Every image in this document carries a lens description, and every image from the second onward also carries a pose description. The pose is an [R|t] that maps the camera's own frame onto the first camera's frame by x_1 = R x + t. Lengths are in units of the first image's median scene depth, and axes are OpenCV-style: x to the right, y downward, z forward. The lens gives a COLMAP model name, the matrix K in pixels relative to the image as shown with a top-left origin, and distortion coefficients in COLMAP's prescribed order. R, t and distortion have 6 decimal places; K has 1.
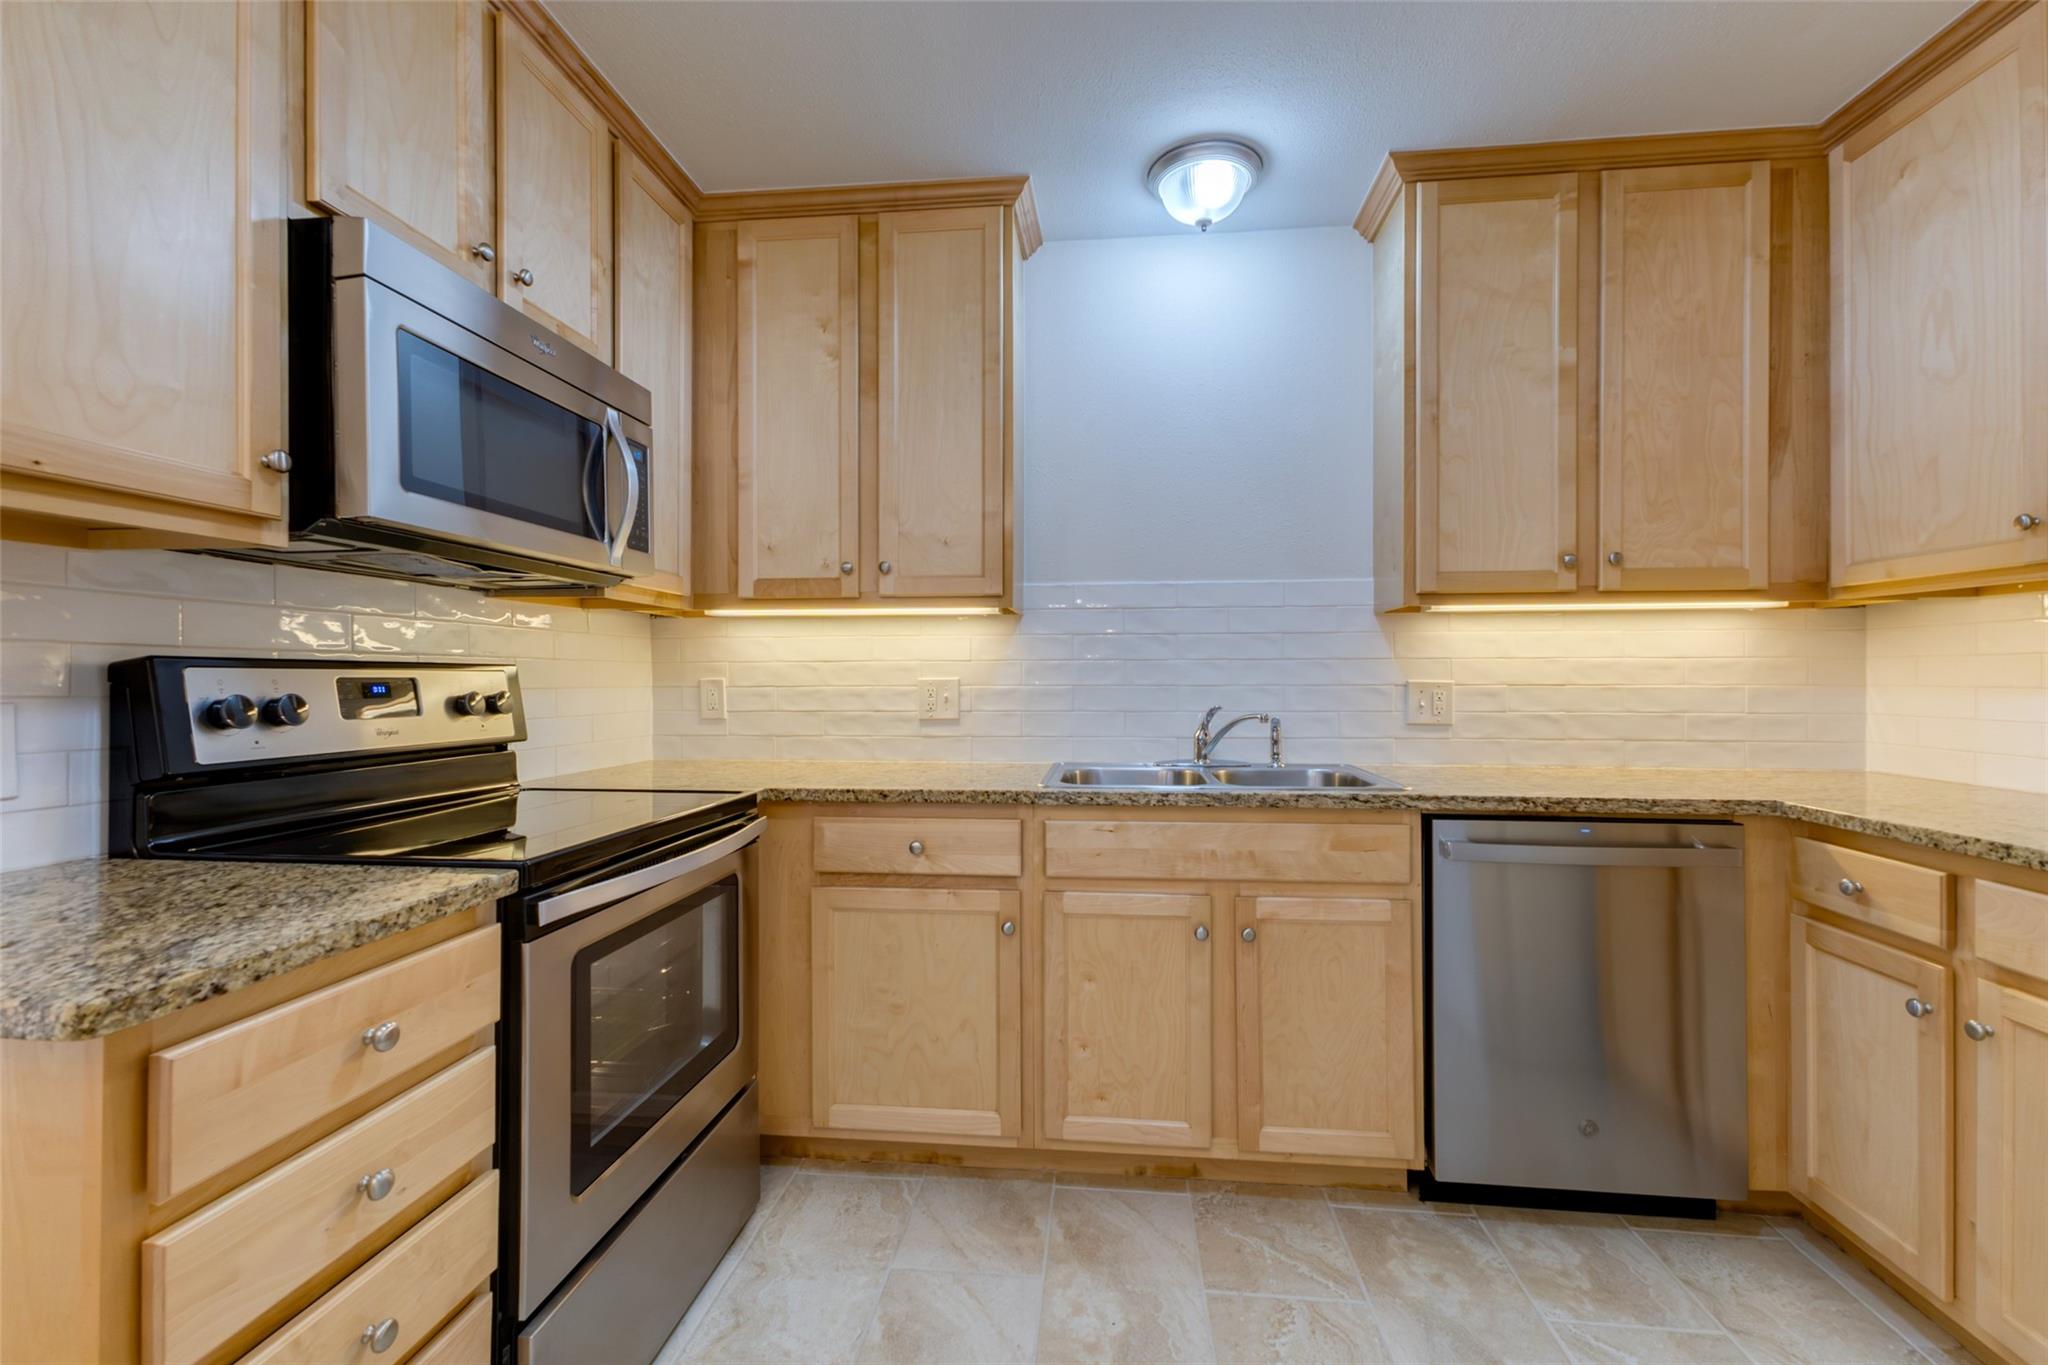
lens RADIAL K [[878.3, 0, 1029.7], [0, 878.3, 673.9], [0, 0, 1]] dist [0.009238, -0.000499]
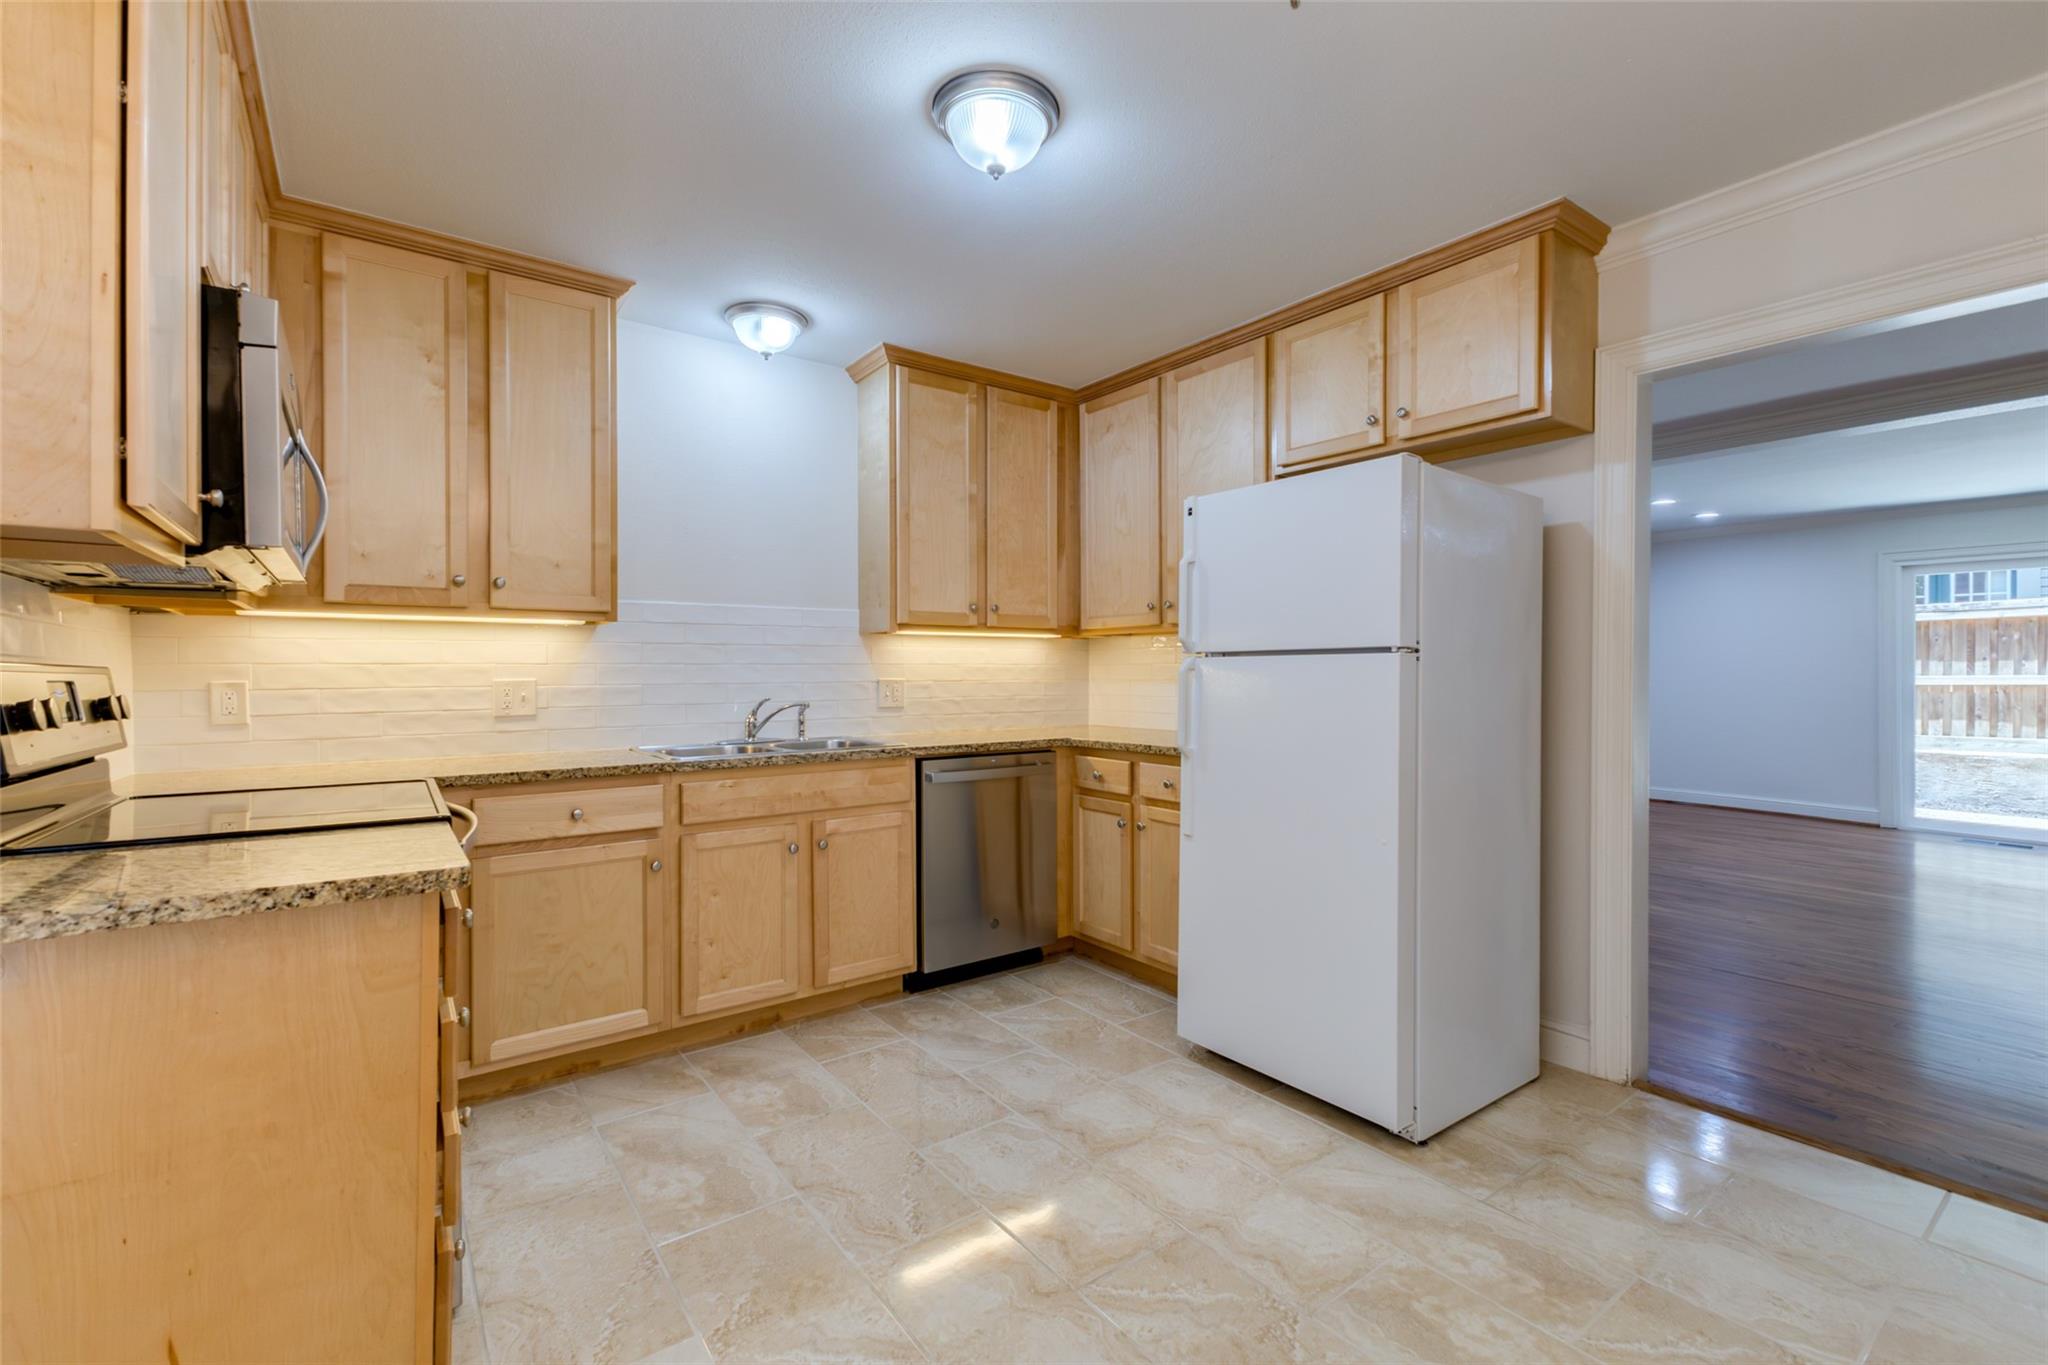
lens RADIAL K [[878.3, 0, 1029.7], [0, 878.3, 673.9], [0, 0, 1]] dist [0.009238, -0.000499]
pose [[0.739113, -0.002290, 0.673577, -0.489386], [0.001946, 0.999997, 0.001264, -0.002765], [-0.673578, 0.000377, 0.739116, -0.357286]]
